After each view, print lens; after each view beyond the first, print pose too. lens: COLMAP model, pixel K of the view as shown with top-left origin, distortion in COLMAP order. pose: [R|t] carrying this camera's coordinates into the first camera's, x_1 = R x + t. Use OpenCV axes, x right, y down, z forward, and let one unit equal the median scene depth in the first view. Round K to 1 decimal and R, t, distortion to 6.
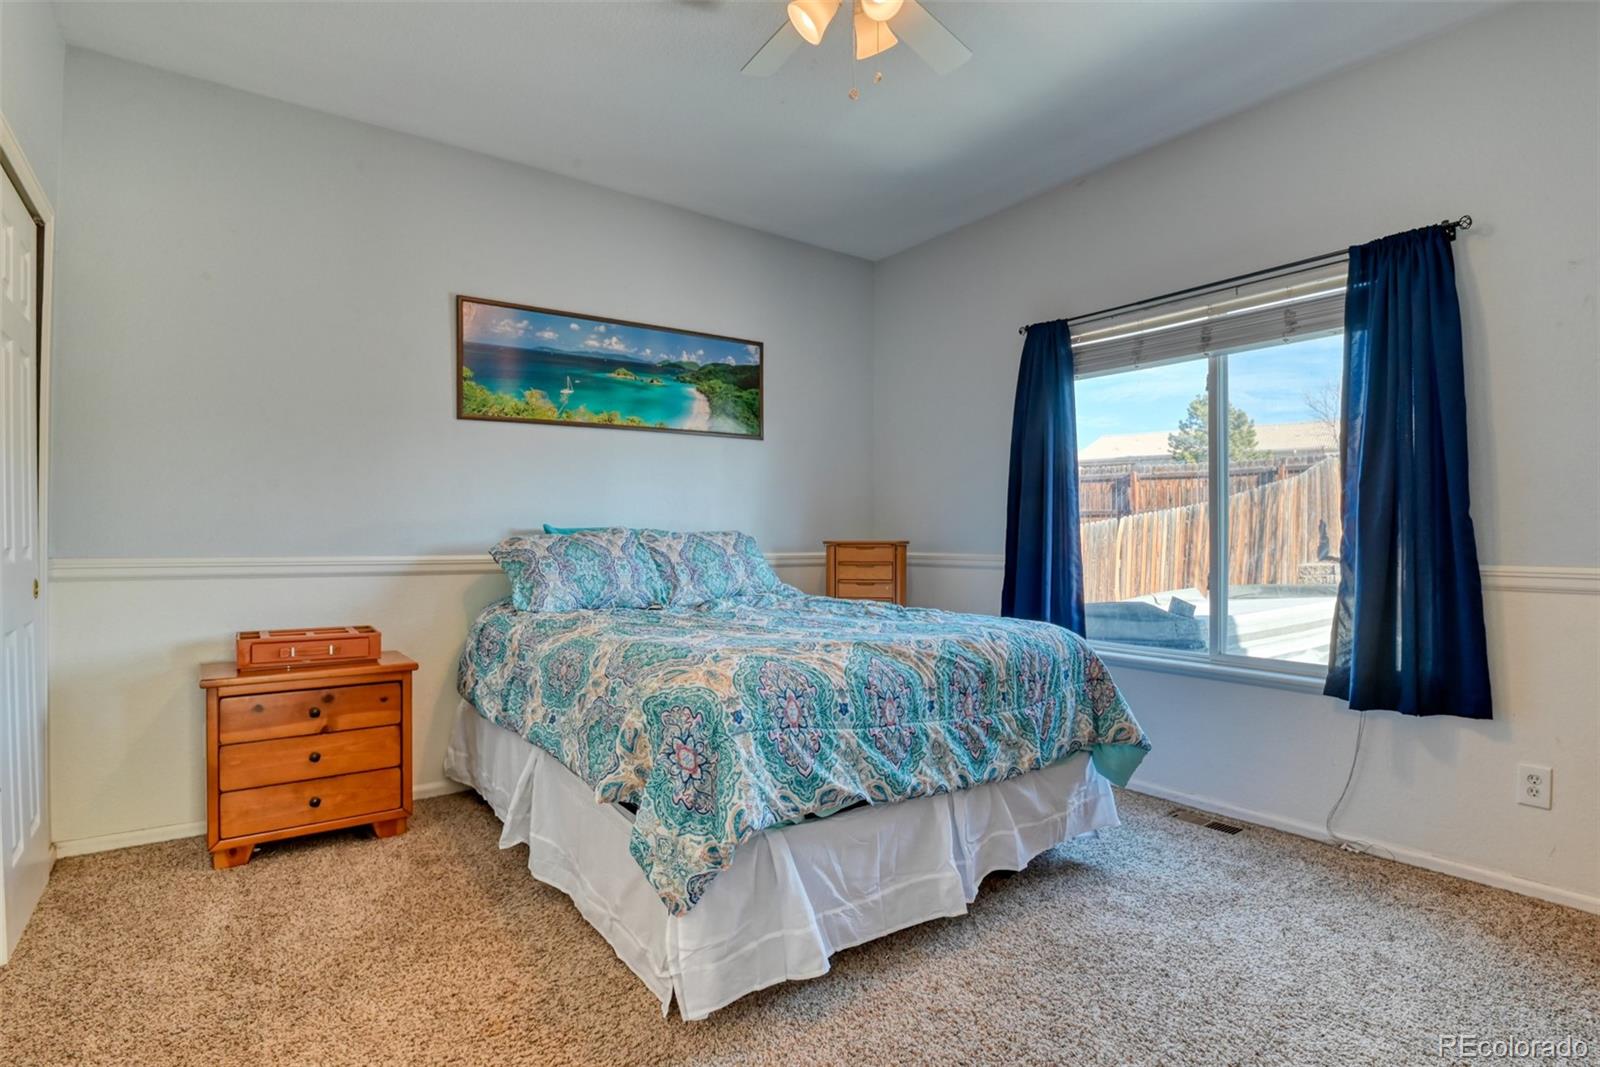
lens RADIAL K [[788.9, 0, 793.8], [0, 788.9, 534.9], [0, 0, 1]] dist [-0.004572, -0.004062]
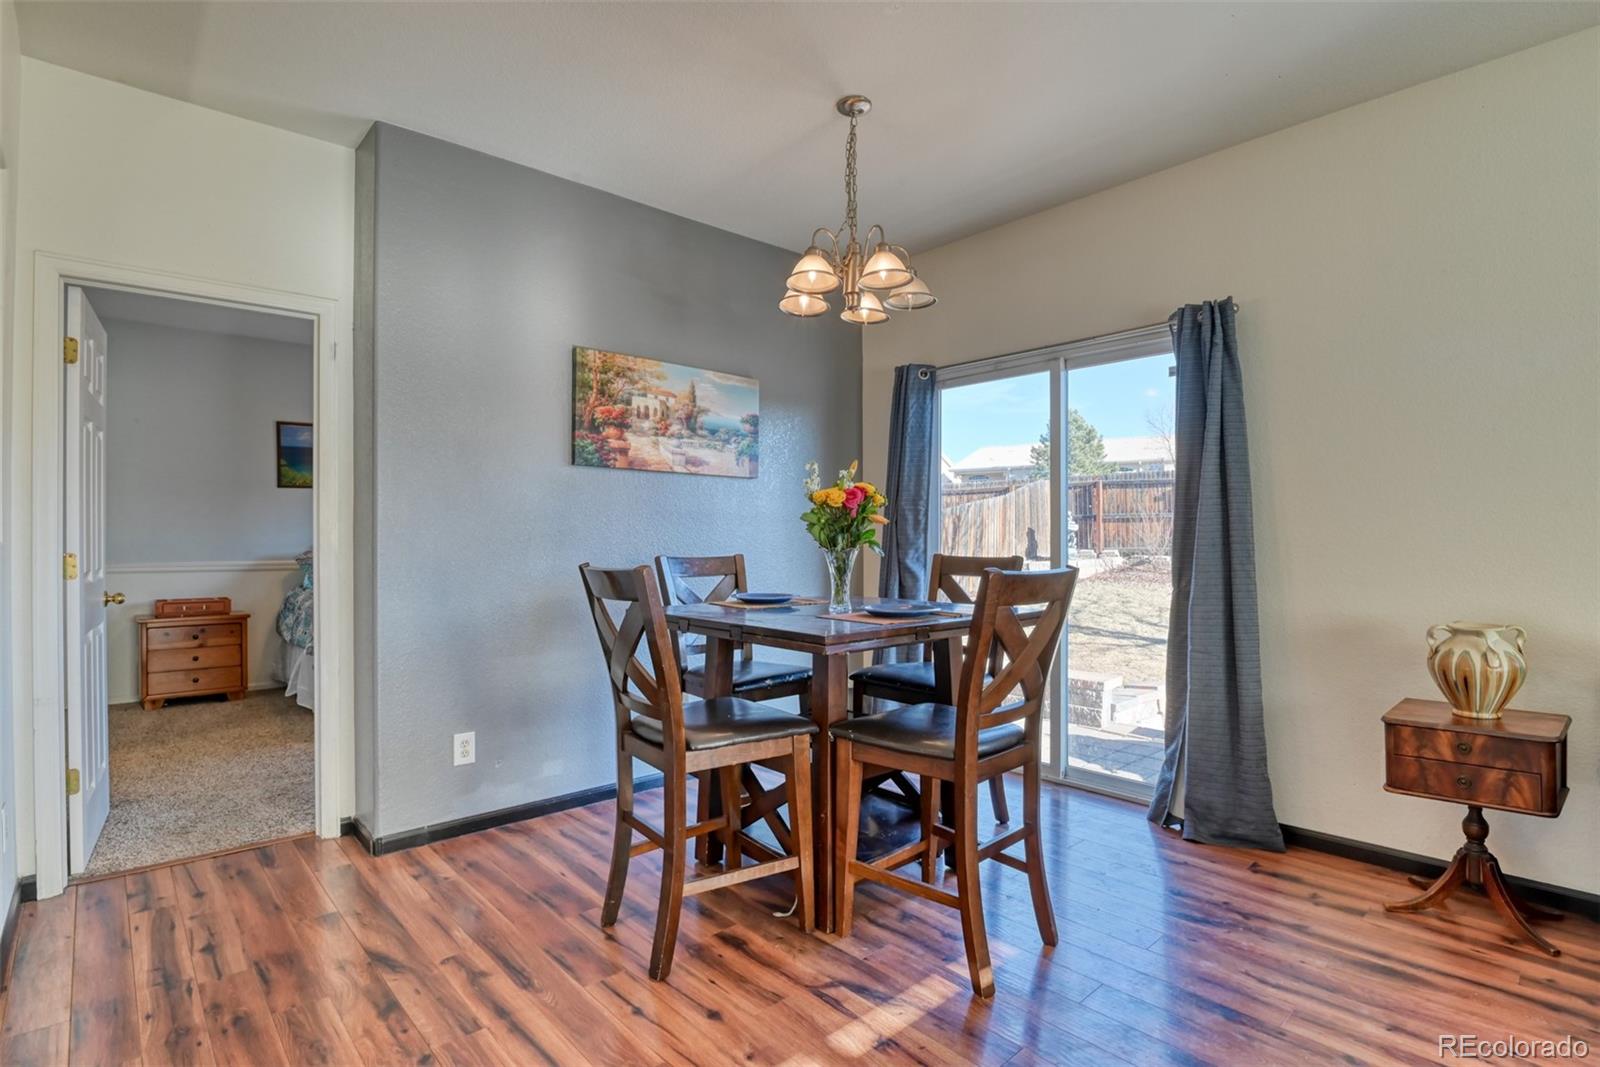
lens RADIAL K [[788.9, 0, 802.3], [0, 788.9, 536.7], [0, 0, 1]] dist [-0.004572, -0.004062]
pose [[0.994975, -0.004670, 0.100016, 0.666353], [0.004796, 0.999988, -0.001015, -0.024733], [-0.100010, 0.001489, 0.994985, -1.046997]]
